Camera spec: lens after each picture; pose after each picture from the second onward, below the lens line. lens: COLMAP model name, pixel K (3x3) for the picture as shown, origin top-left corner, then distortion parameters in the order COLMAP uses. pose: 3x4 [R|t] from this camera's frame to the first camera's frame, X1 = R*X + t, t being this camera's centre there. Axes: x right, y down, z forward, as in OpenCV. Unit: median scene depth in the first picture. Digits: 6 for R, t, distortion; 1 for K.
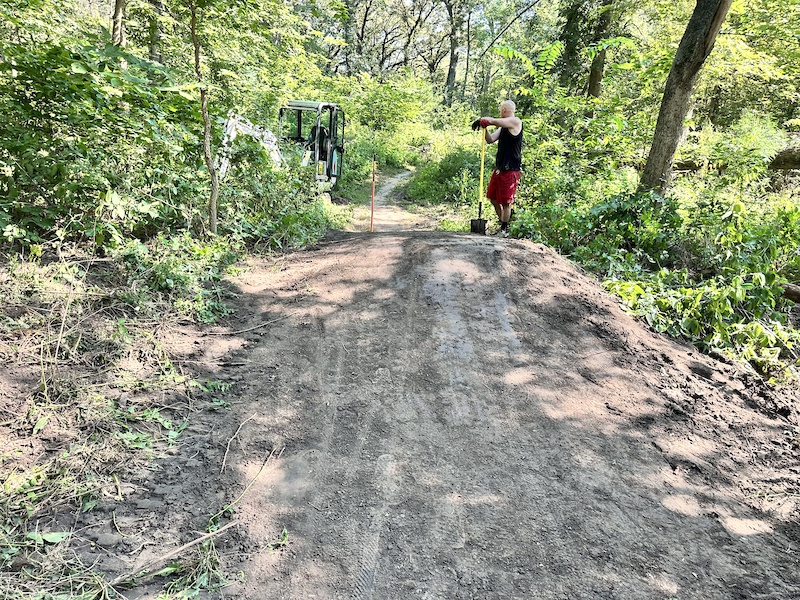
lens RADIAL K [[563.7, 0, 398.4], [0, 563.7, 305.3], [0, 0, 1]] dist [-0.014454, -0.009861]
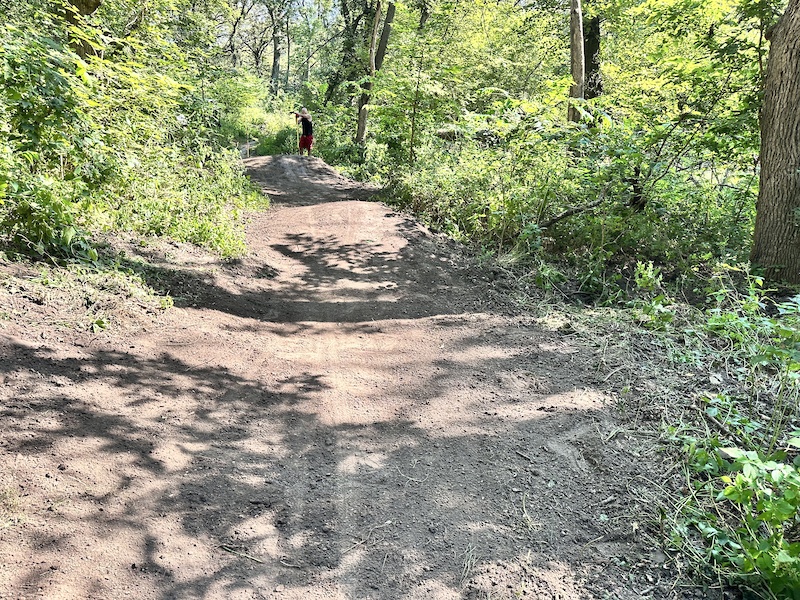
lens RADIAL K [[563.7, 0, 403.6], [0, 563.7, 298.6], [0, 0, 1]] dist [-0.014454, -0.009861]
pose [[0.954094, -0.066506, 0.292029, -0.071042], [0.059923, 0.997708, 0.031441, 0.169181], [-0.293451, -0.012498, 0.955893, -0.598790]]
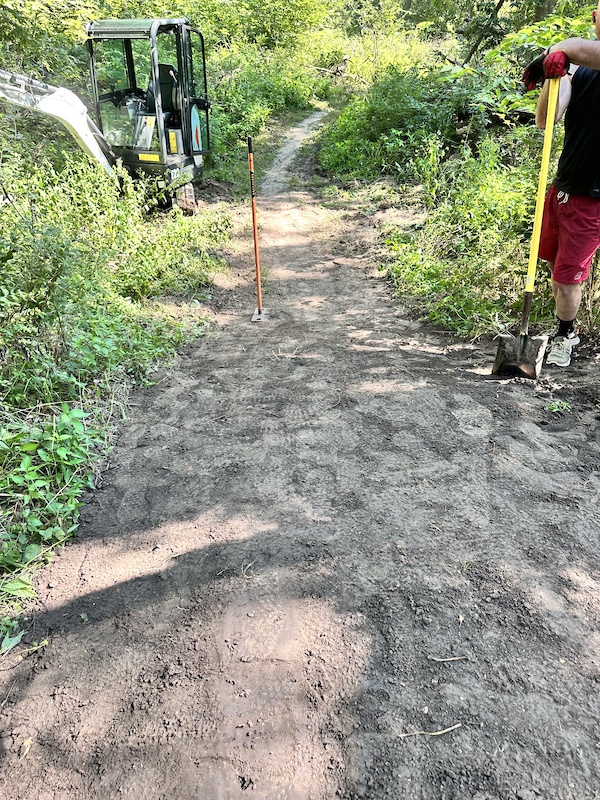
lens RADIAL K [[563.7, 0, 300.4], [0, 563.7, 396.3], [0, 0, 1]] dist [-0.014454, -0.009861]
pose [[0.995429, -0.077994, -0.055122, 0.006398], [0.089973, 0.959409, 0.267280, -0.090085], [0.032038, -0.271017, 0.962041, 0.243111]]
